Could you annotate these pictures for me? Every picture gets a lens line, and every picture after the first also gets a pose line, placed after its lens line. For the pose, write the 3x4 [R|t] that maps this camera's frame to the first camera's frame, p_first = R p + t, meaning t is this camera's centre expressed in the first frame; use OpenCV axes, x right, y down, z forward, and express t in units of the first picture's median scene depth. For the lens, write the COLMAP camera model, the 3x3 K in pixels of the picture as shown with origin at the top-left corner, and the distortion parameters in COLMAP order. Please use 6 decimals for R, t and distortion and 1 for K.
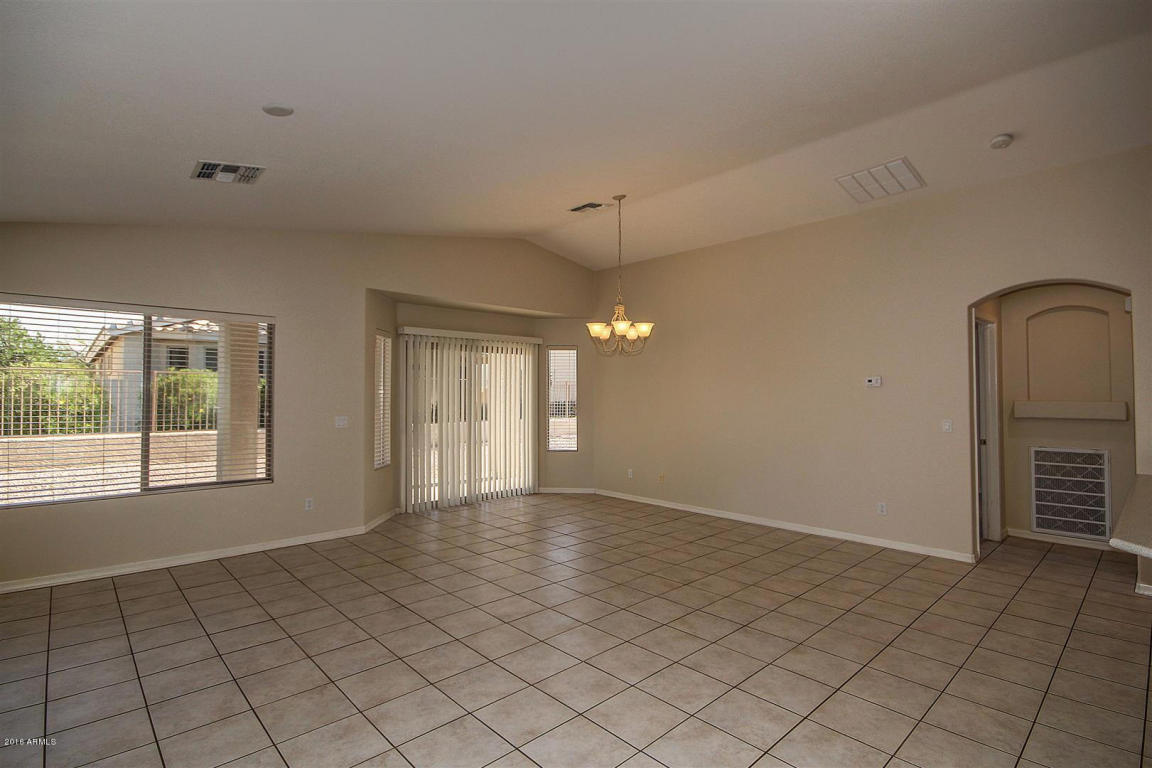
lens RADIAL K [[546.1, 0, 582.7], [0, 546.1, 382.5], [0, 0, 1]] dist [-0.012111, -0.000378]
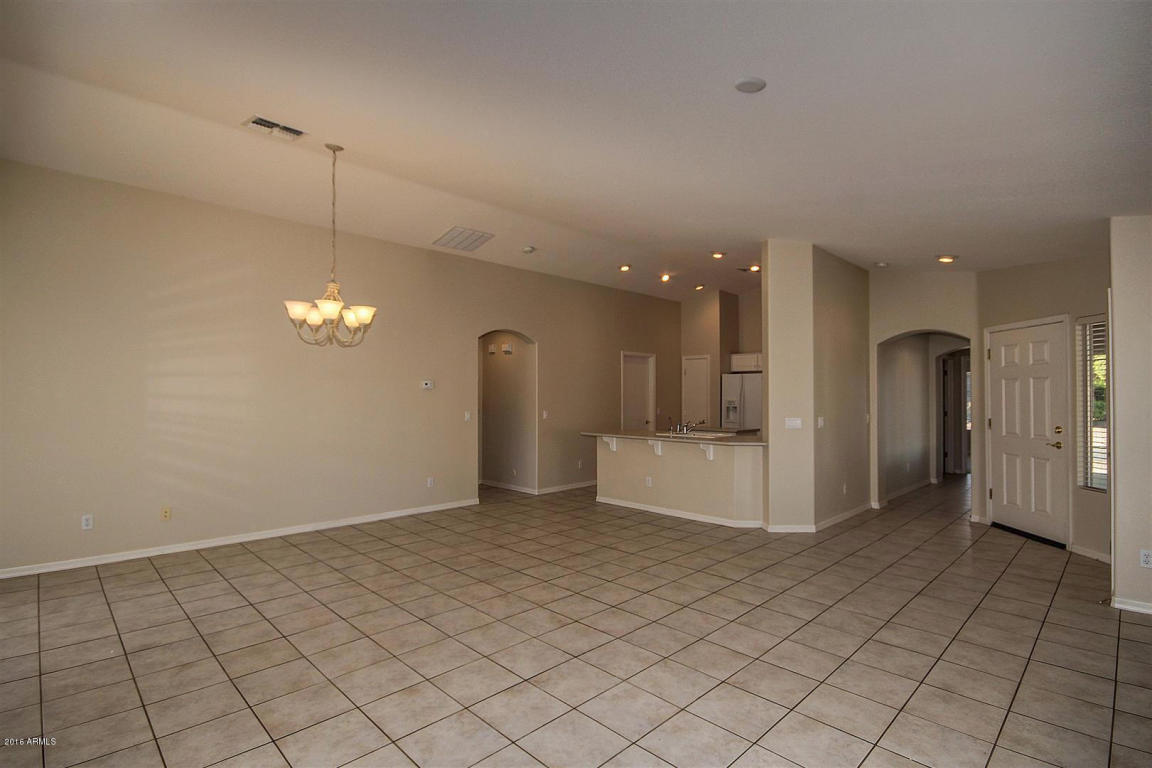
lens RADIAL K [[546.1, 0, 579.8], [0, 546.1, 382.7], [0, 0, 1]] dist [-0.012111, -0.000378]
pose [[-0.003232, 0.023697, 0.999714, -0.773481], [-0.023147, 0.999450, -0.023765, 0.017374], [-0.999727, -0.023217, -0.002681, 0.672815]]
